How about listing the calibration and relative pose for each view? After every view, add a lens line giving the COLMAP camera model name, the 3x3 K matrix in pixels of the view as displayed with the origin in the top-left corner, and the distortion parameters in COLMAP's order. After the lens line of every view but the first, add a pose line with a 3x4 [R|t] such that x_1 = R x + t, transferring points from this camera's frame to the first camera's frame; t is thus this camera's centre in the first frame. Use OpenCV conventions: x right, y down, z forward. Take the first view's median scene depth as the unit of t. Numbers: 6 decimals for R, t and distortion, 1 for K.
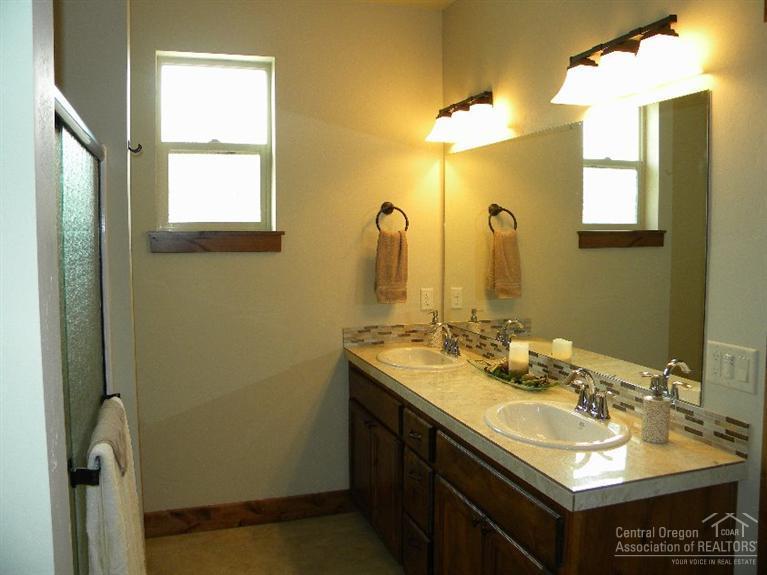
lens RADIAL K [[647.4, 0, 386.5], [0, 647.4, 280.9], [0, 0, 1]] dist [-0.178874, 0.140978]
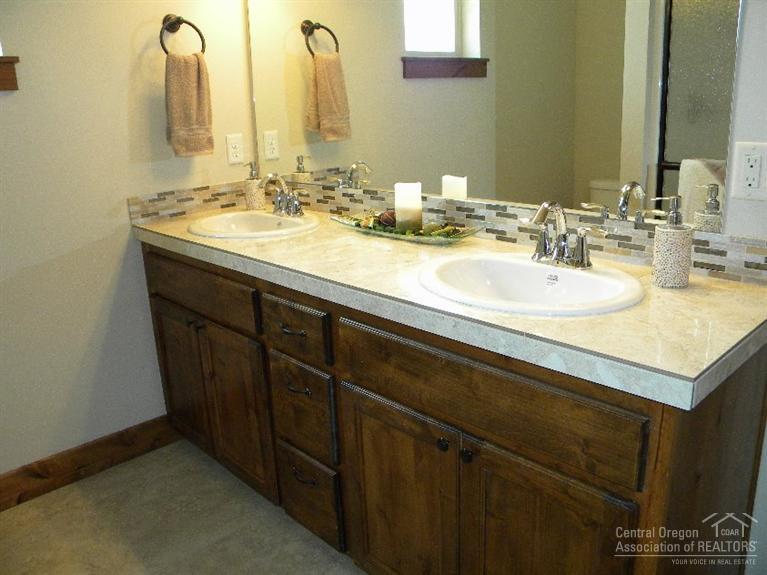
lens RADIAL K [[647.4, 0, 384.2], [0, 647.4, 272.5], [0, 0, 1]] dist [-0.178874, 0.140978]
pose [[0.913113, -0.140592, 0.382698, -0.088118], [0.070836, 0.979094, 0.190677, 0.042432], [-0.401505, -0.147000, 0.903983, 0.260656]]
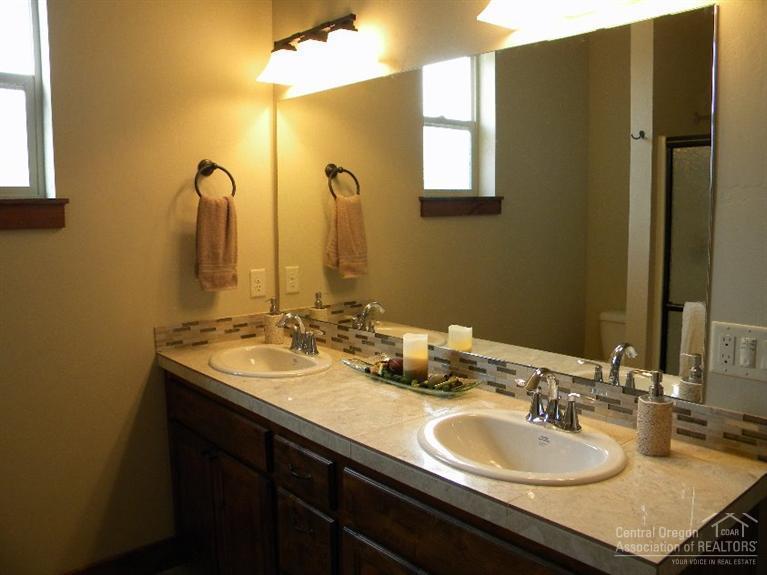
lens RADIAL K [[647.4, 0, 387.4], [0, 647.4, 275.9], [0, 0, 1]] dist [-0.178874, 0.140978]
pose [[0.926738, -0.045982, 0.372885, -0.089909], [0.035424, 0.998755, 0.035119, -0.003070], [-0.374036, -0.019337, 0.927213, 0.223252]]
